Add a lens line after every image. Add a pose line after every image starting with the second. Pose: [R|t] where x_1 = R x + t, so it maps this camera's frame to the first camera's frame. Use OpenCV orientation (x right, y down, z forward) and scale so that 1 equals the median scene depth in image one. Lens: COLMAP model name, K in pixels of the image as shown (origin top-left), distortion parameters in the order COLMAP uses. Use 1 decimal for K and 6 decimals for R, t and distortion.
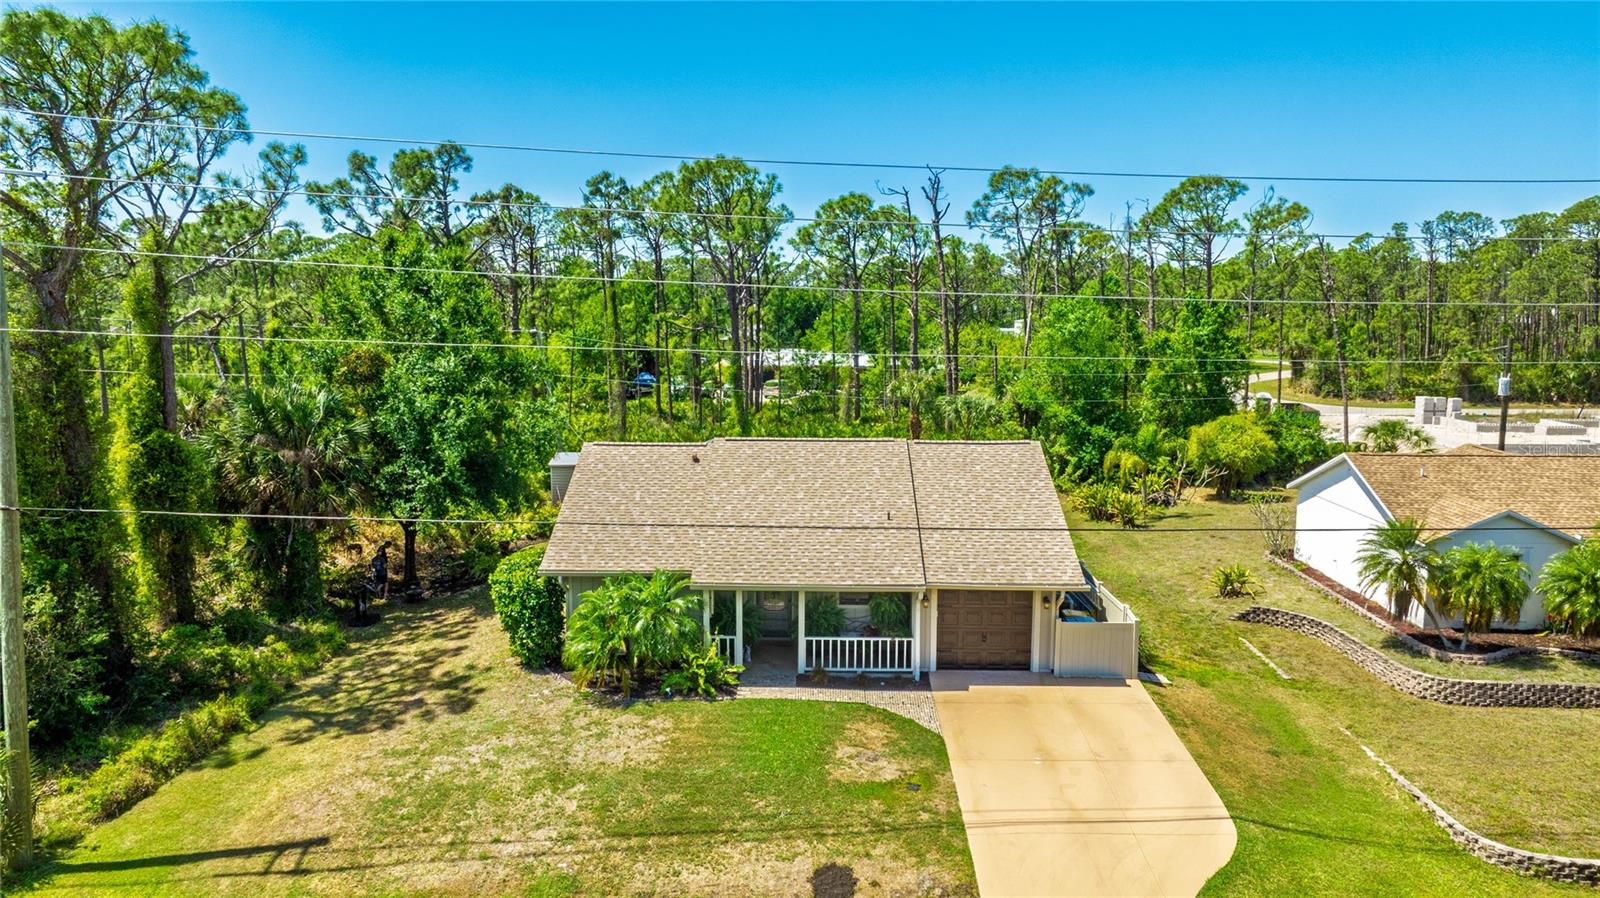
lens RADIAL K [[1125.2, 0, 800.0], [0, 1125.2, 449.0], [0, 0, 1]] dist [-0.052090, 0.056057]
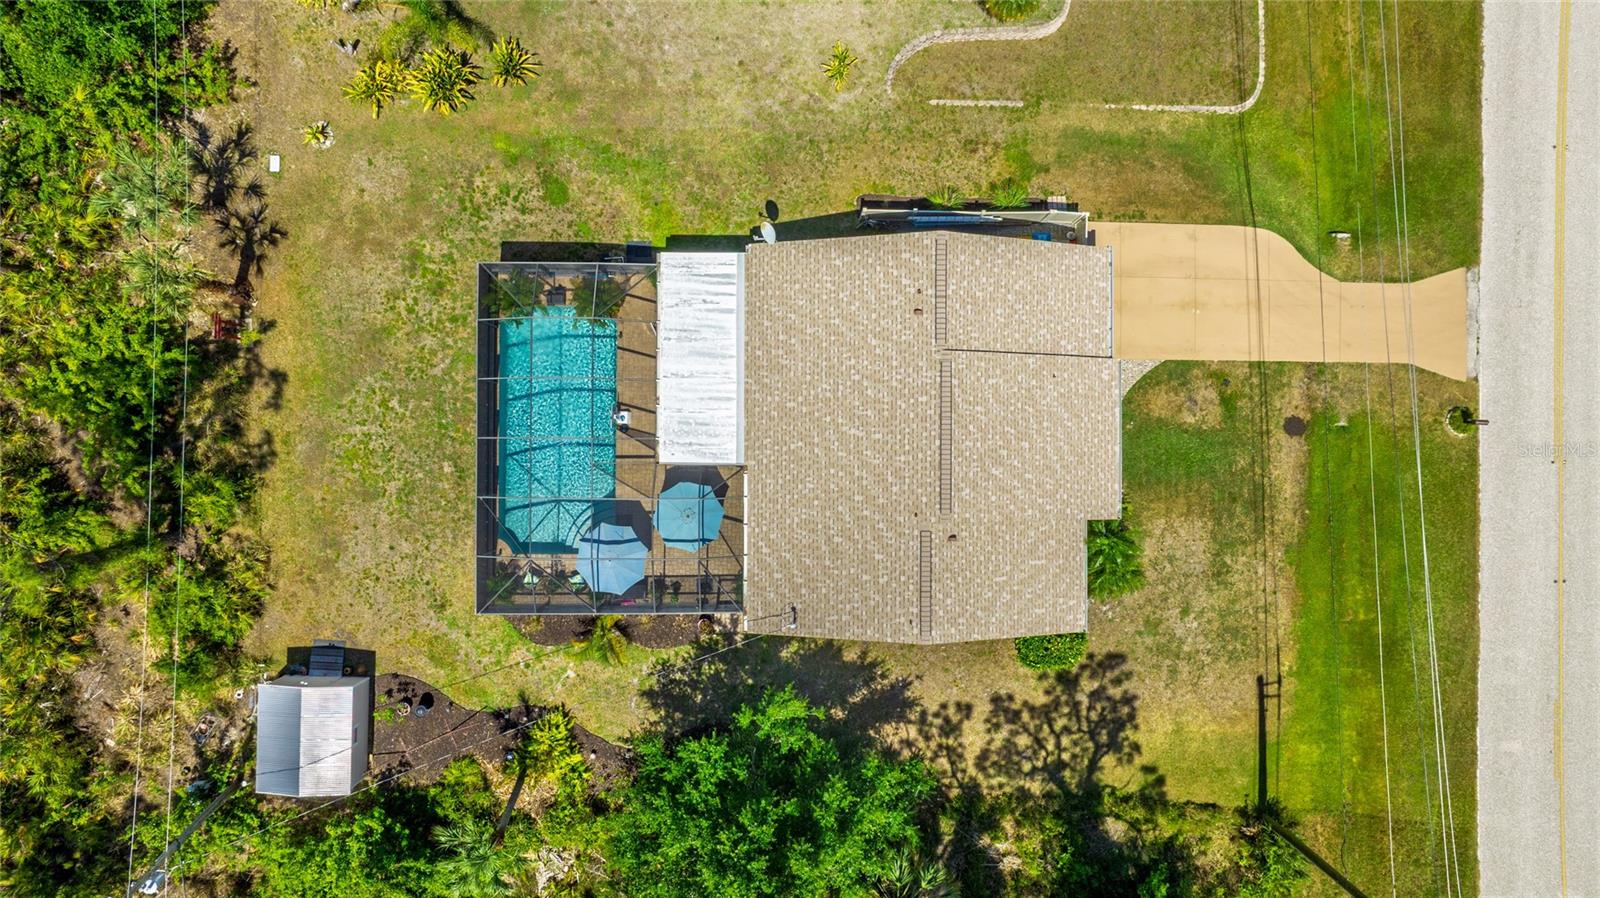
lens RADIAL K [[1119.4, 0, 783.4], [0, 1119.4, 510.1], [0, 0, 1]] dist [-0.038886, -0.000131]
pose [[-0.021104, -0.999742, -0.008431, -0.066984], [0.116802, -0.010841, 0.993096, -1.344750], [-0.992931, 0.019973, 0.117001, 1.241041]]
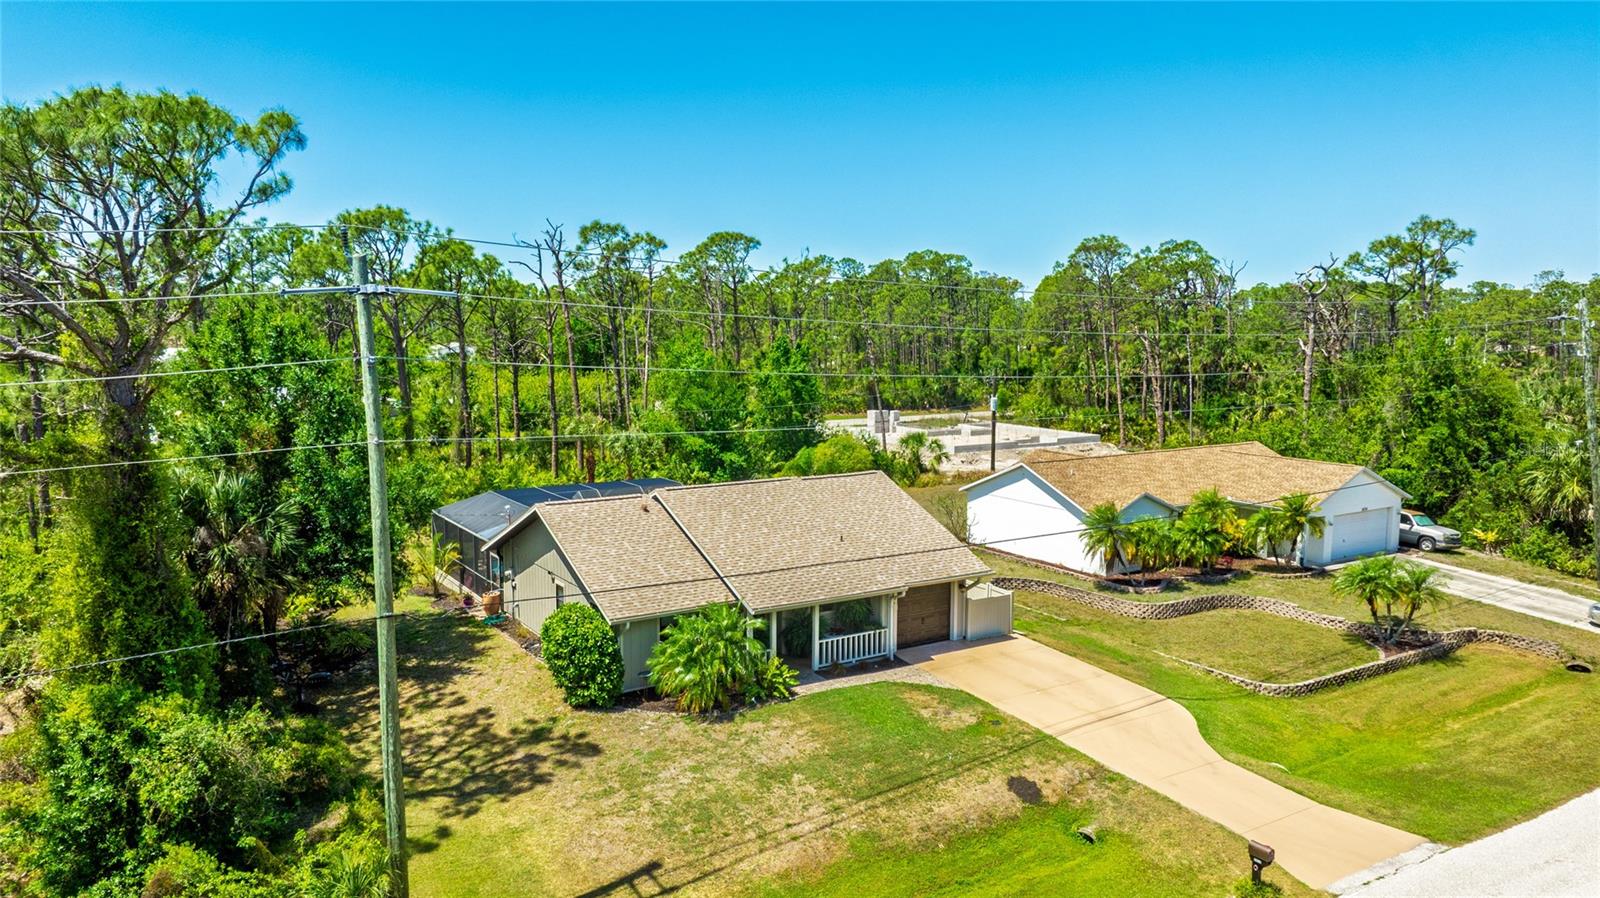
lens RADIAL K [[1125.2, 0, 800.0], [0, 1125.2, 449.0], [0, 0, 1]] dist [-0.052090, 0.056057]
pose [[0.832662, -0.063801, 0.550094, -0.699930], [0.072552, 0.997347, 0.005854, -0.056328], [-0.549008, 0.035036, 0.835082, -0.047664]]
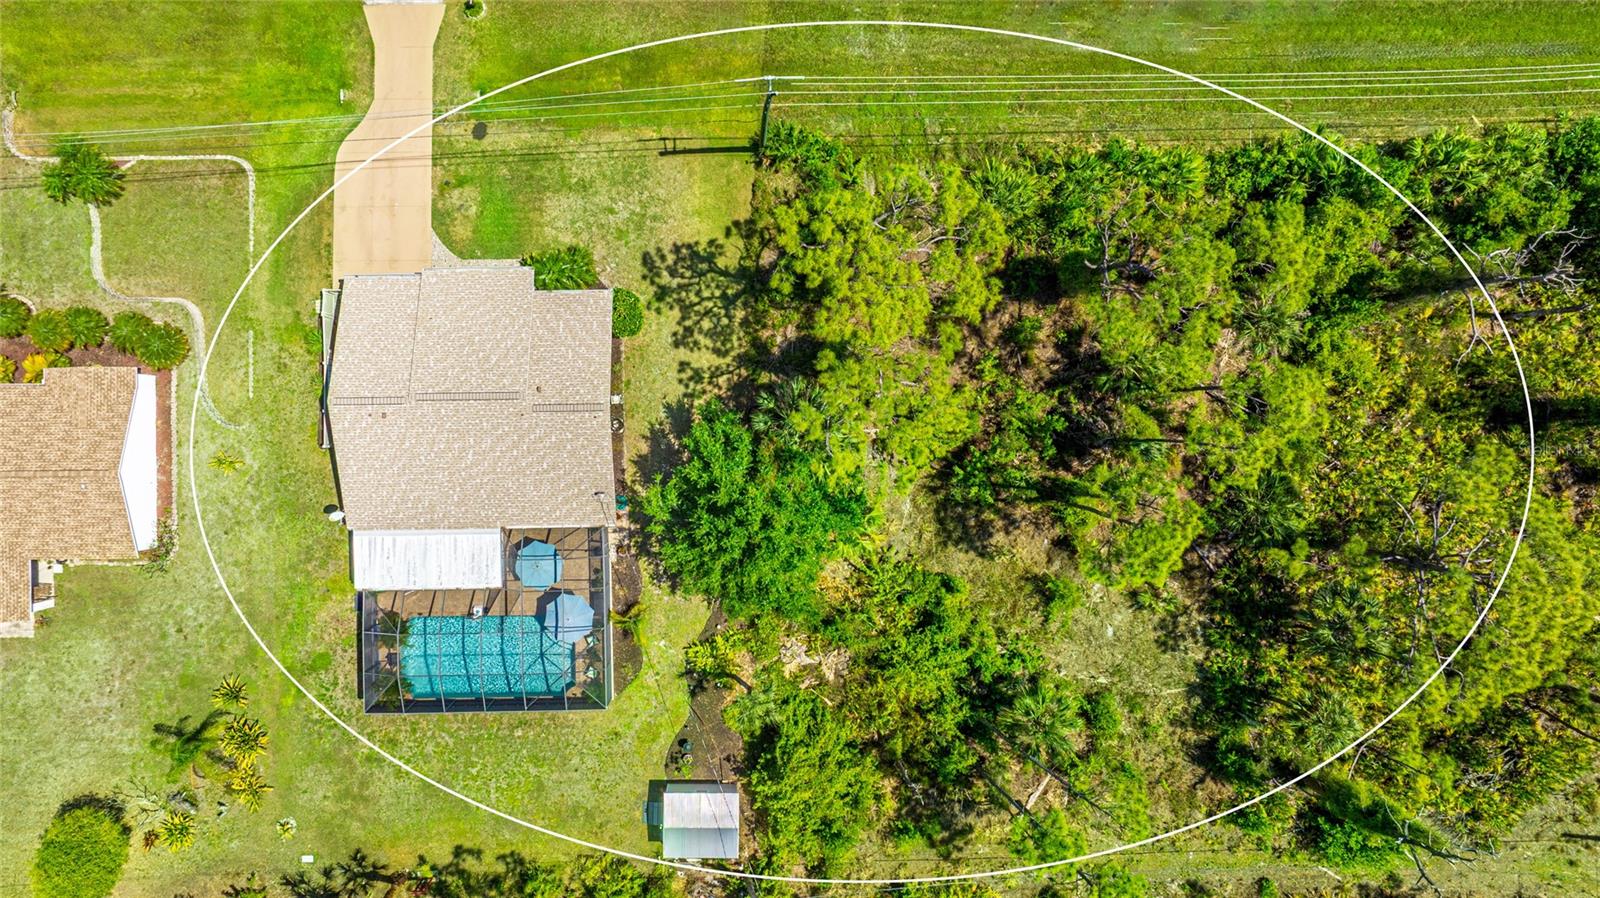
lens RADIAL K [[1084.3, 0, 800.0], [0, 1084.3, 449.0], [0, 0, 1]] dist [-0.046259, -0.002339]
pose [[-0.997704, 0.038698, -0.055582, -0.460385], [-0.060366, -0.136029, 0.988864, -1.915211], [0.030706, 0.989949, 0.138053, 1.054771]]
